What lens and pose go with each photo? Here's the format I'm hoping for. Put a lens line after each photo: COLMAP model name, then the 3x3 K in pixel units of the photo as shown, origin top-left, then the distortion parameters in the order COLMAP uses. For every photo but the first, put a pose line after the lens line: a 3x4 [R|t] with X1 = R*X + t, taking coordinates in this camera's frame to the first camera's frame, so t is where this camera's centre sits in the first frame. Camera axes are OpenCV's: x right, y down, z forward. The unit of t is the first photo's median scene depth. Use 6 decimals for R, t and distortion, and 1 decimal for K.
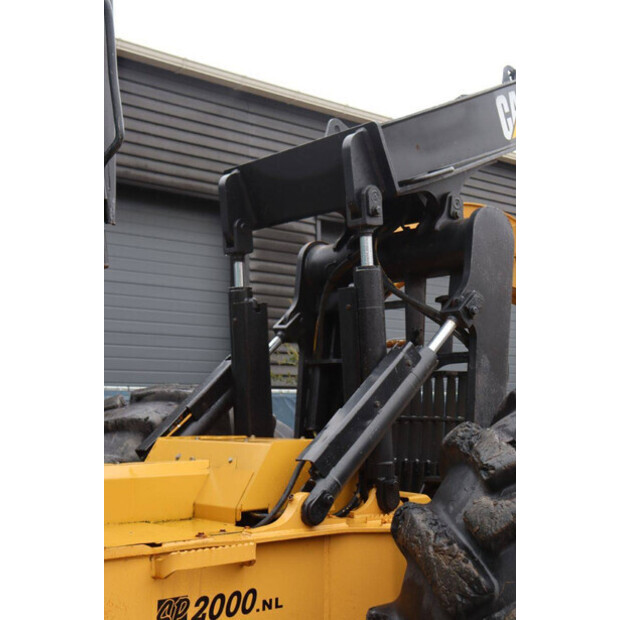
lens RADIAL K [[918.0, 0, 310.0], [0, 918.0, 310.0], [0, 0, 1]] dist [0.028658, 0.049639]
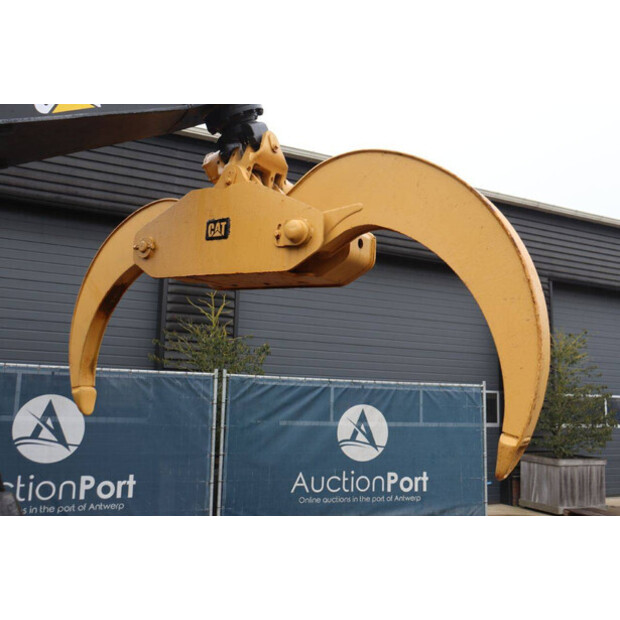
lens RADIAL K [[650.6, 0, 310.0], [0, 650.6, 310.0], [0, 0, 1]] dist [-0.116177, 0.290064]
pose [[0.971249, 0.008412, -0.237916, 0.794679], [-0.013081, 0.999751, -0.018052, 0.043732], [0.237705, 0.020646, 0.971118, 0.472232]]
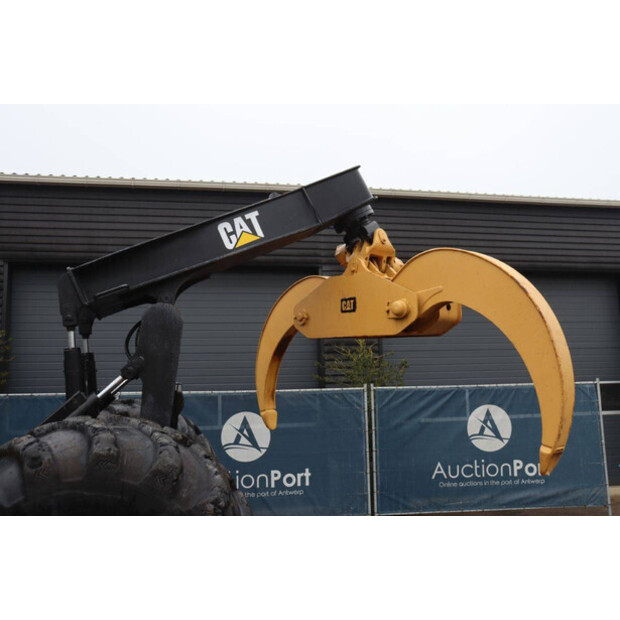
lens RADIAL K [[617.5, 0, 310.0], [0, 617.5, 310.0], [0, 0, 1]] dist [-0.128345, 0.250703]
pose [[0.879358, -0.065245, -0.471670, 0.986029], [0.069001, 0.997573, -0.009349, -0.074705], [0.471135, -0.024324, 0.881725, 0.158870]]
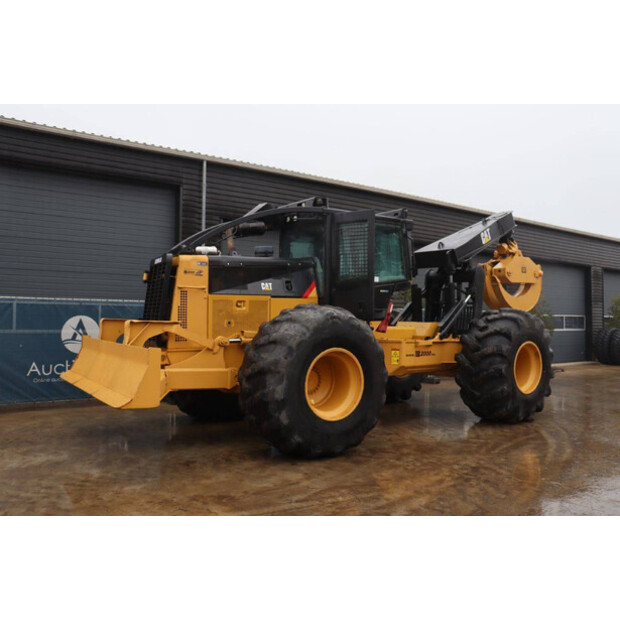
lens RADIAL K [[579.8, 0, 302.1], [0, 579.8, 309.3], [0, 0, 1]] dist [-0.172964, 0.254273]
pose [[0.996917, 0.017381, -0.076508, -0.402280], [-0.009742, 0.995029, 0.099106, -0.172120], [0.077851, -0.098055, 0.992131, -1.634235]]
